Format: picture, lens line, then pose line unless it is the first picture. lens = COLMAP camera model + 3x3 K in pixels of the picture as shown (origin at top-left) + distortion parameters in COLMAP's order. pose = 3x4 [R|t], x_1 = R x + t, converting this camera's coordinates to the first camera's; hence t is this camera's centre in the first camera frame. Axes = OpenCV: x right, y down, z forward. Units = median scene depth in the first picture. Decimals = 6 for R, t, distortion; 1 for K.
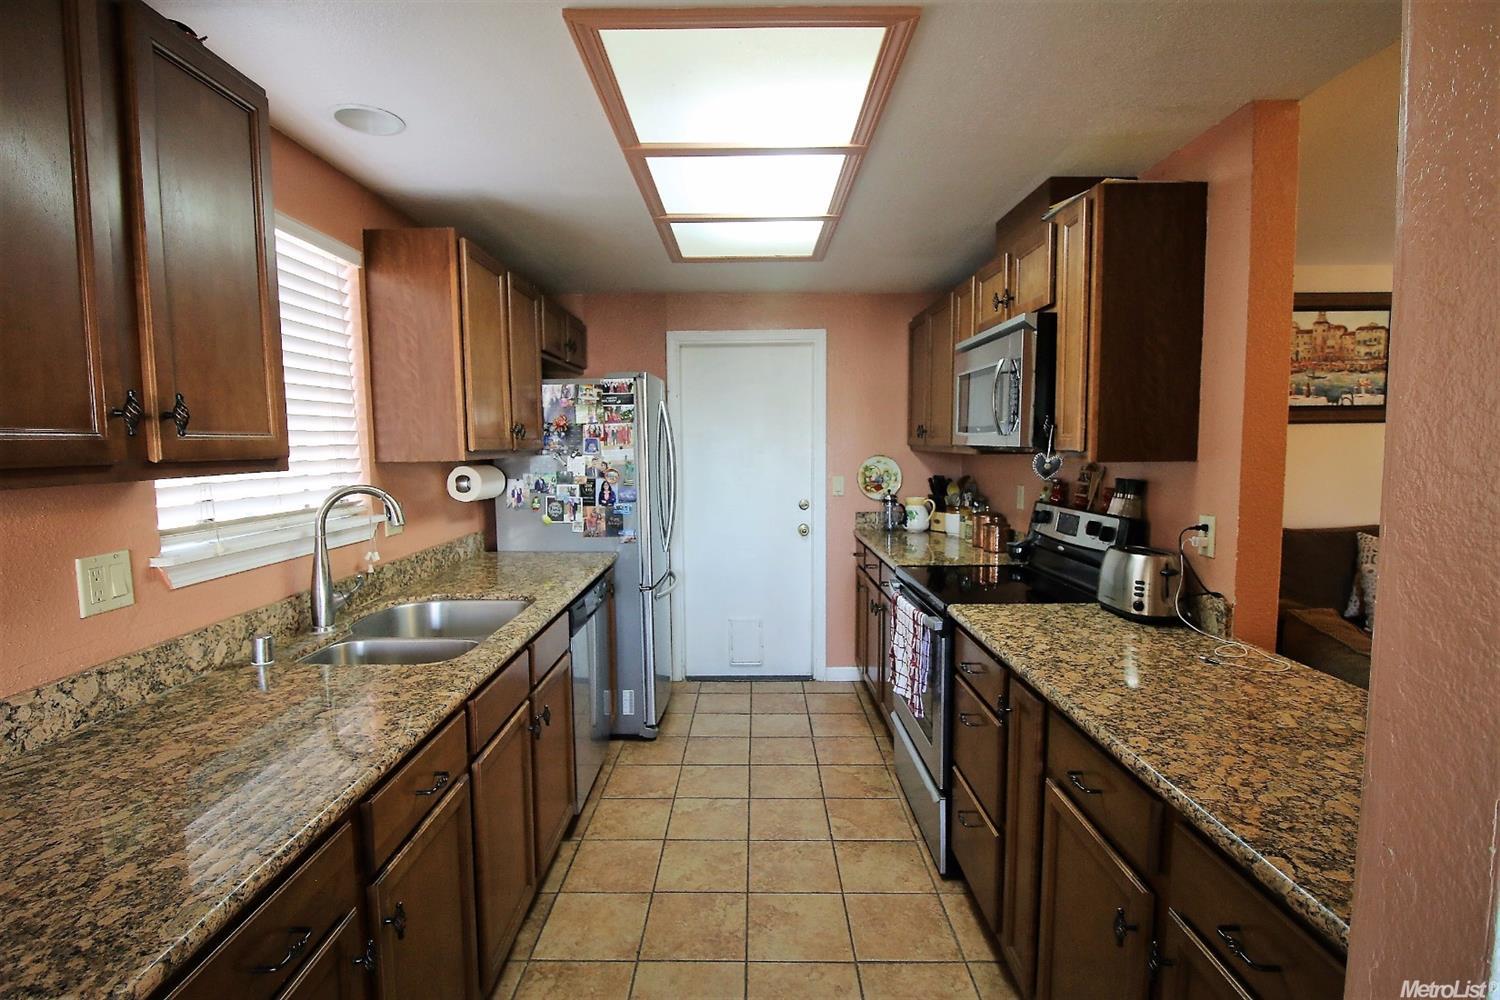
lens RADIAL K [[696.6, 0, 752.9], [0, 696.6, 500.2], [0, 0, 1]] dist [-0.010996, -0.005077]
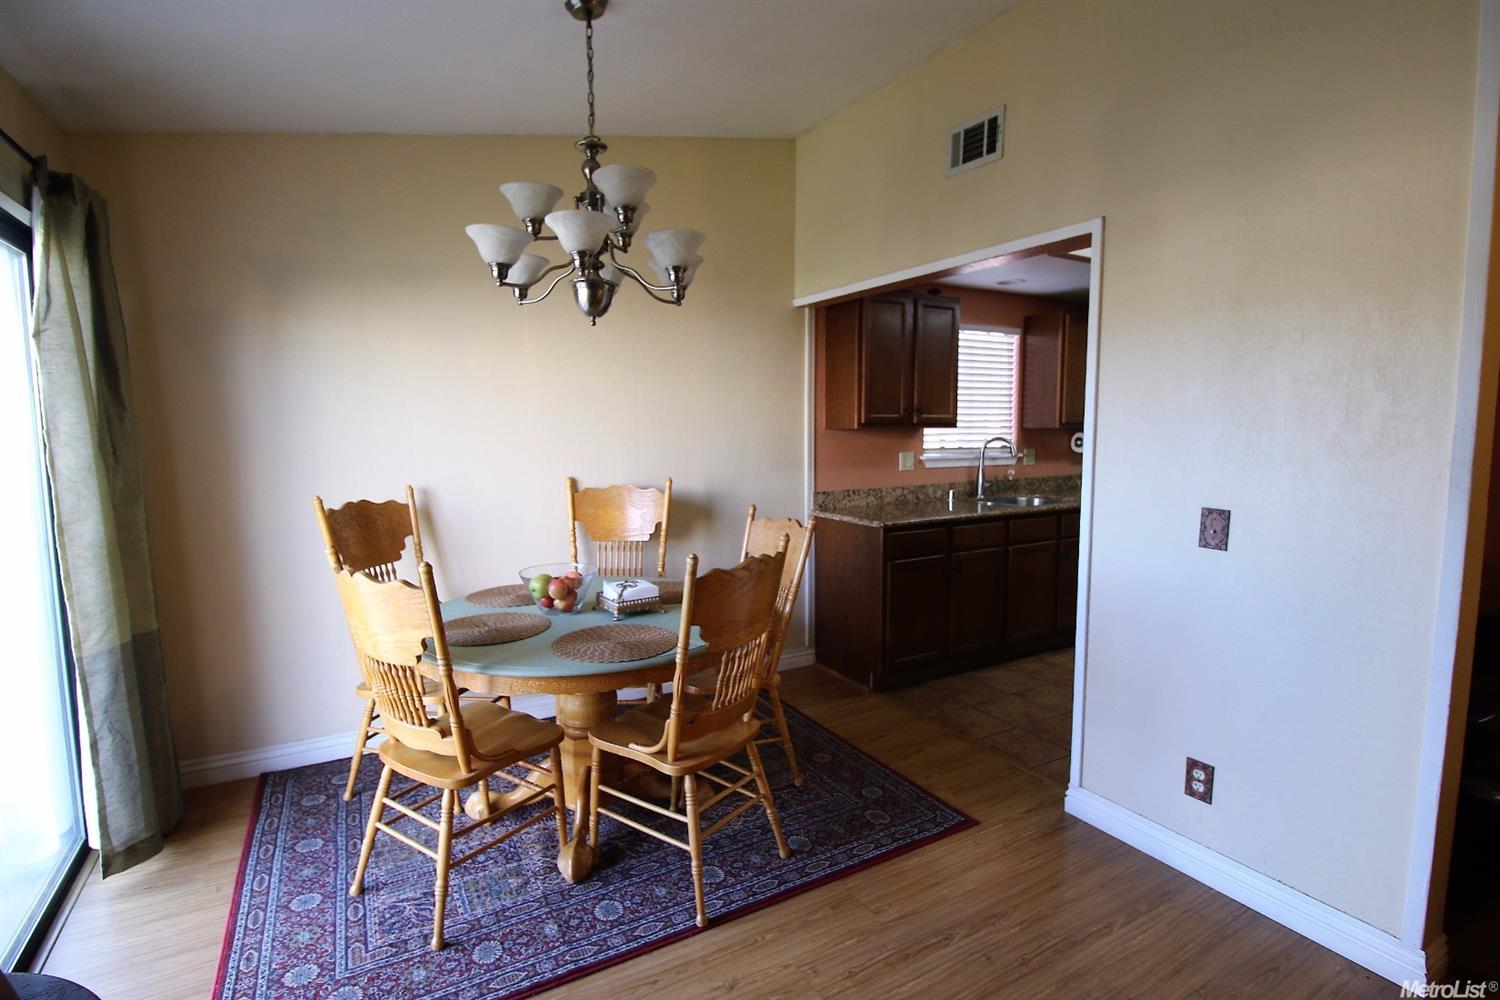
lens RADIAL K [[724.7, 0, 754.2], [0, 724.7, 505.3], [0, 0, 1]] dist [-0.000332, -0.000001]
pose [[0.472490, 0.099640, -0.875685, 1.003341], [-0.073539, 0.994581, 0.073489, 0.074324], [0.878262, 0.029674, 0.477257, -0.729180]]
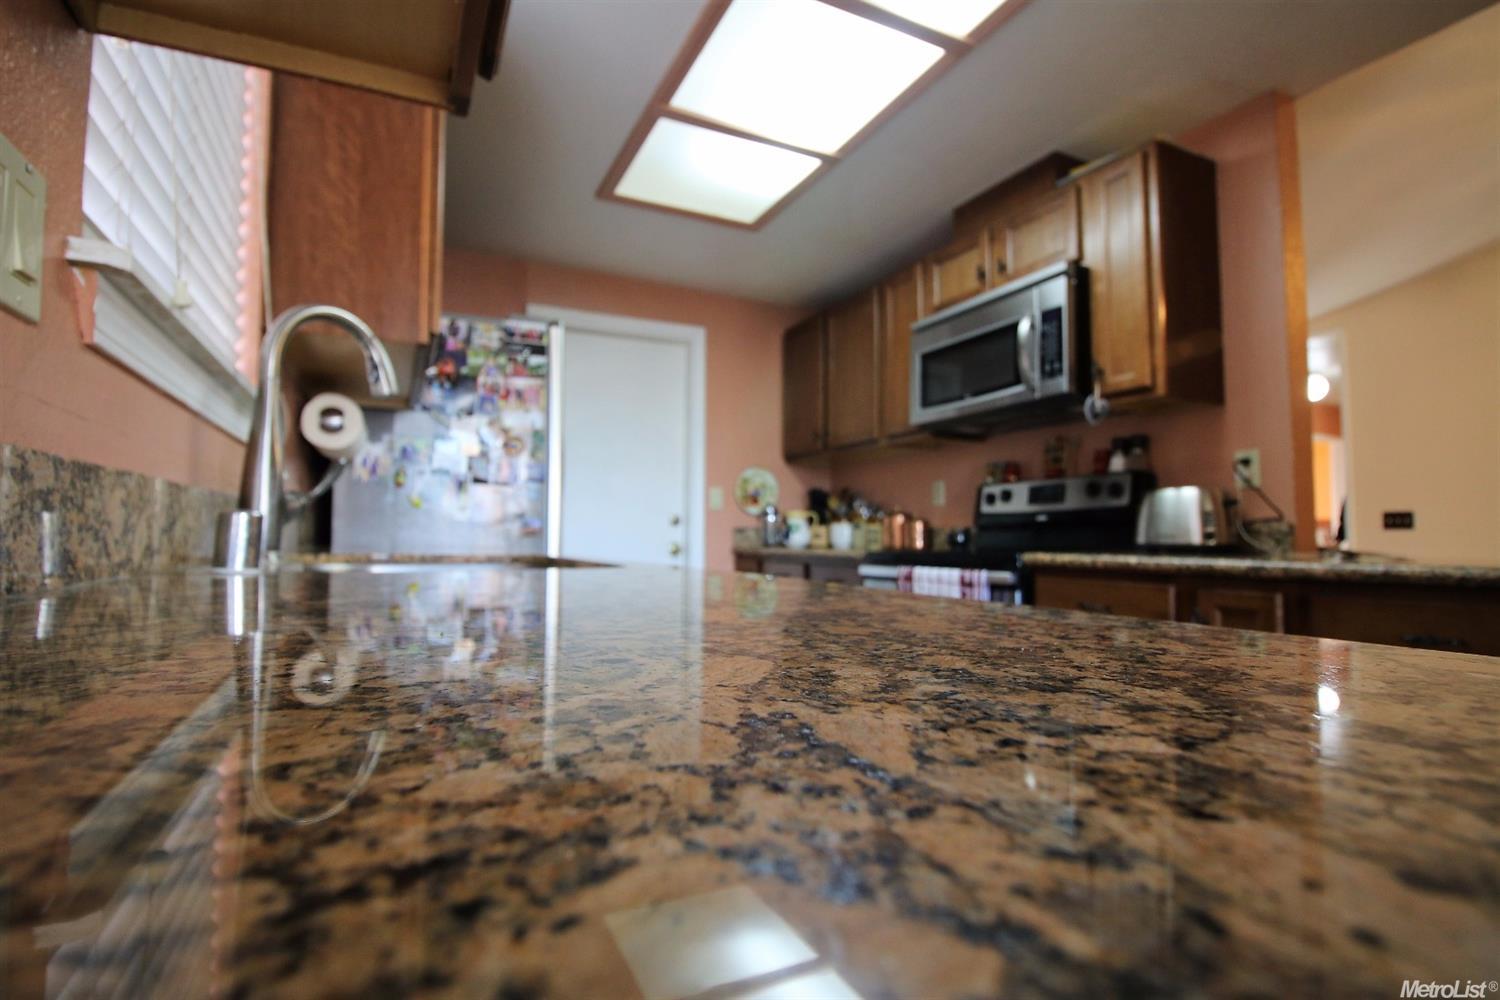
lens RADIAL K [[696.6, 0, 737.1], [0, 696.6, 496.0], [0, 0, 1]] dist [-0.010996, -0.005077]
pose [[0.903906, 0.033298, 0.426433, -0.427008], [0.027767, 0.990294, -0.136186, 0.179576], [-0.426829, 0.134940, 0.894208, 0.321816]]
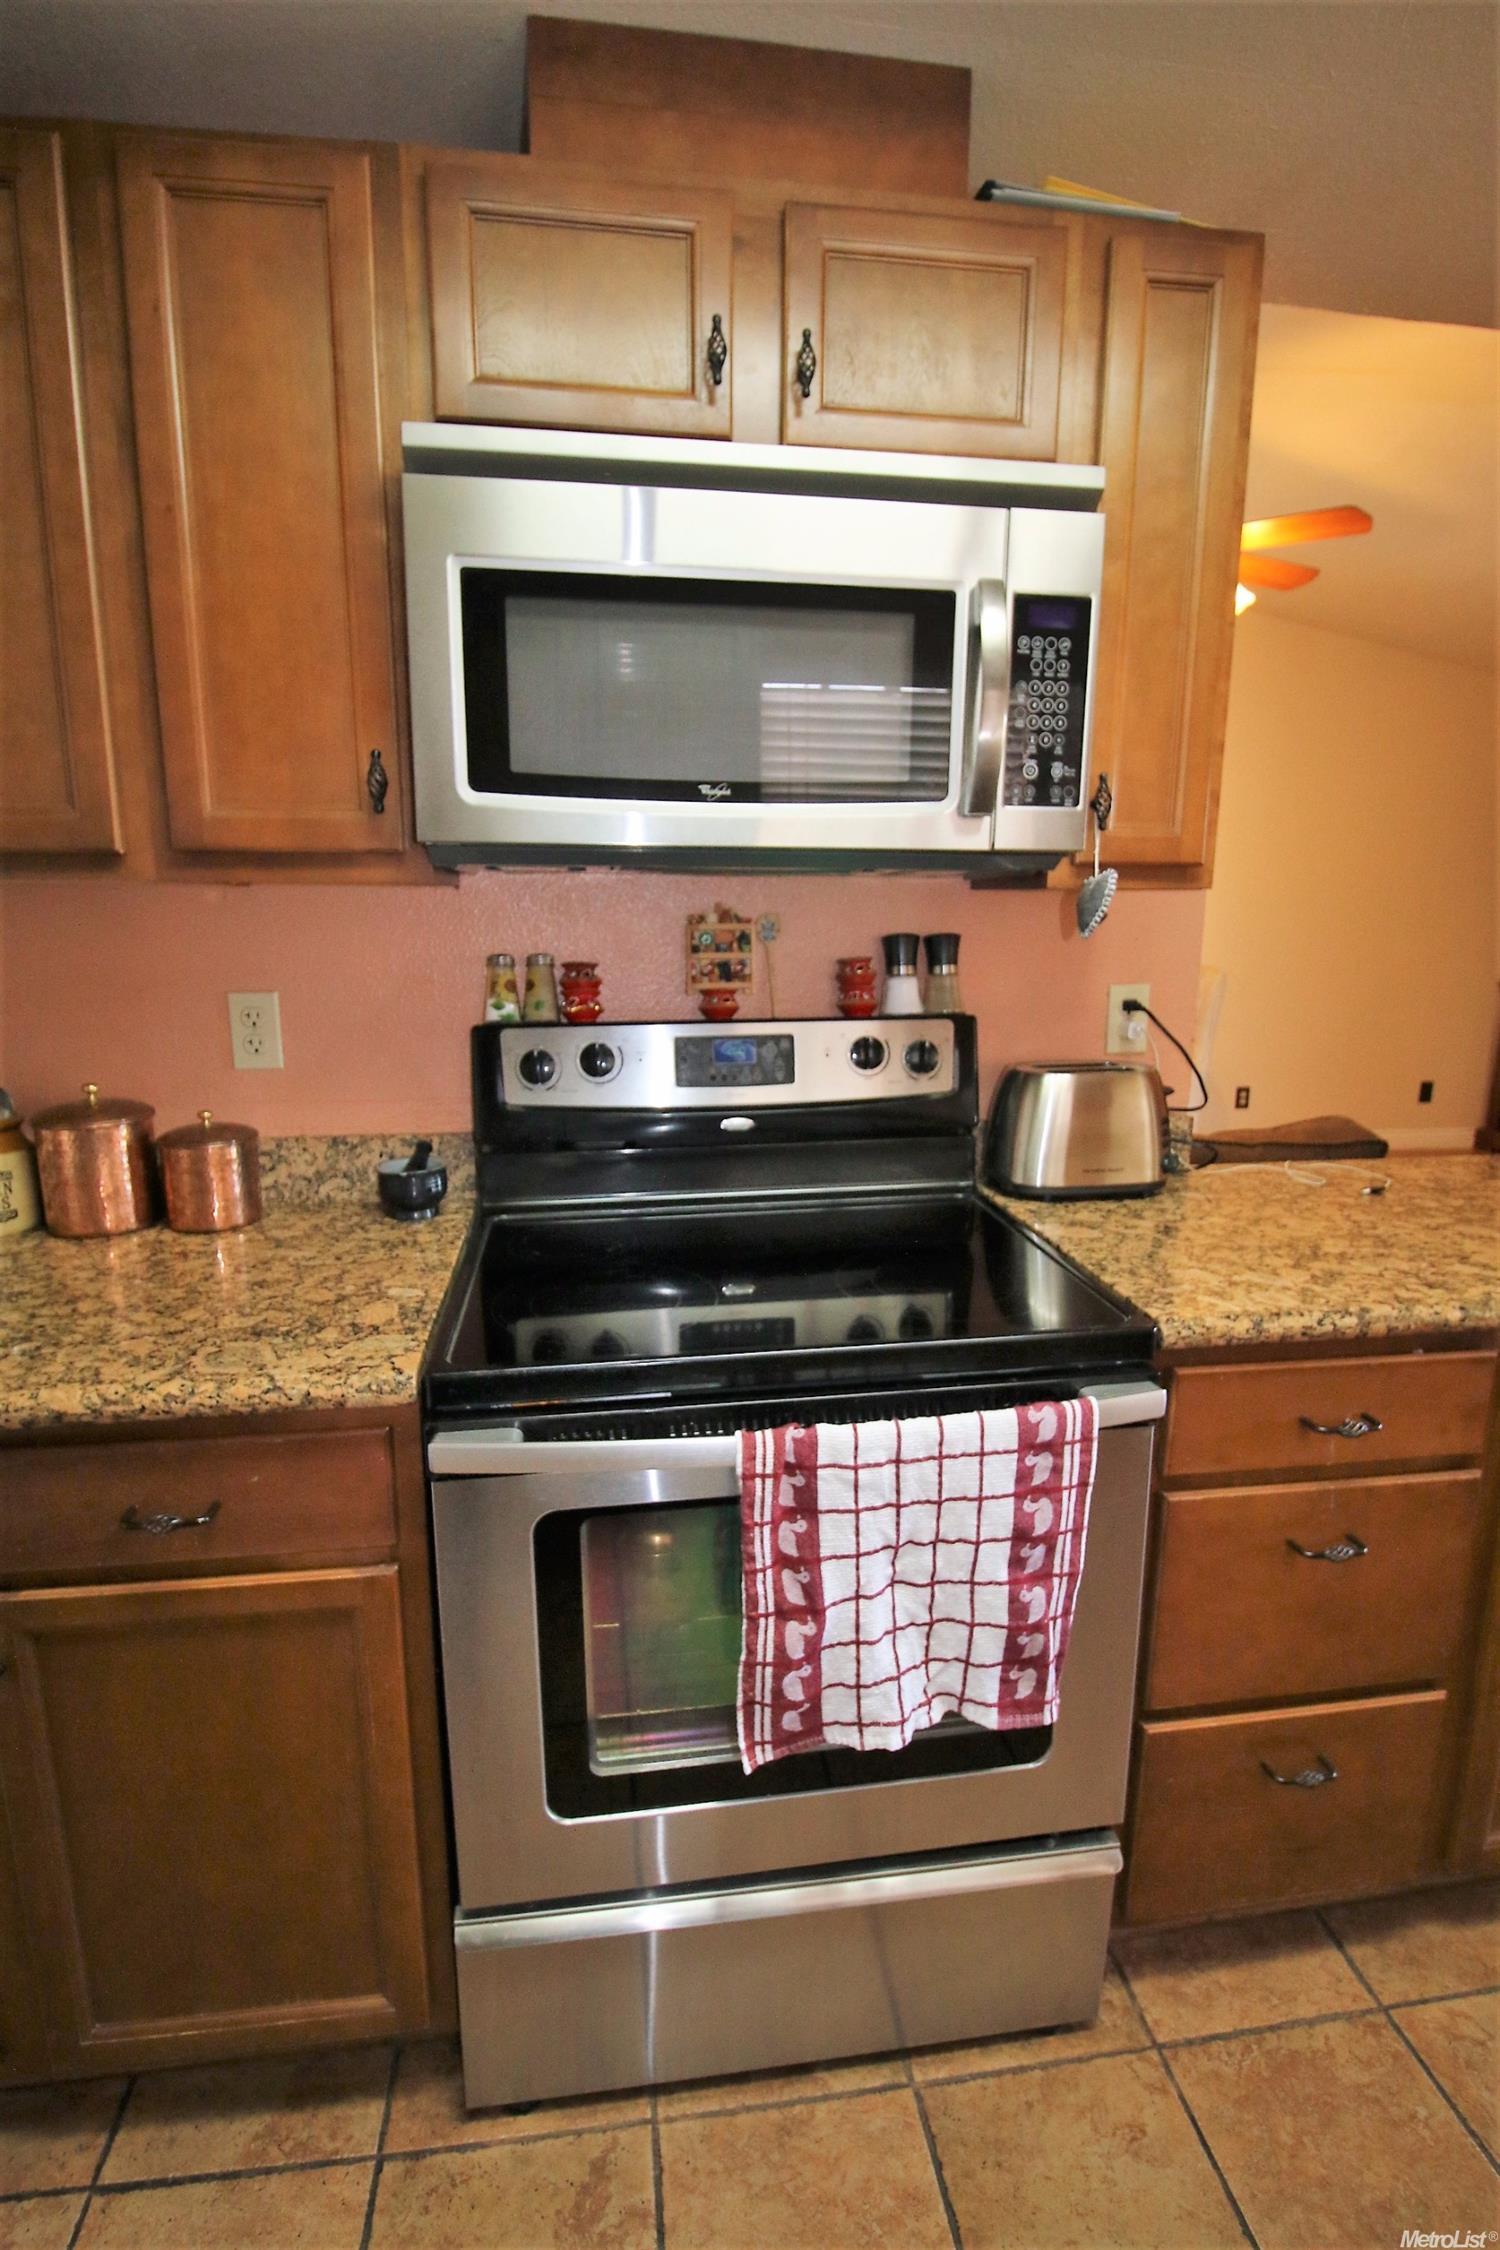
lens RADIAL K [[1087.1, 0, 747.8], [0, 1087.1, 1121.5], [0, 0, 1]] dist [-0.000332, -0.000001]
pose [[-0.135162, -0.188472, 0.972733, -0.176764], [0.079952, 0.976466, 0.200305, -0.062120], [-0.987592, 0.104845, -0.116913, 1.186945]]
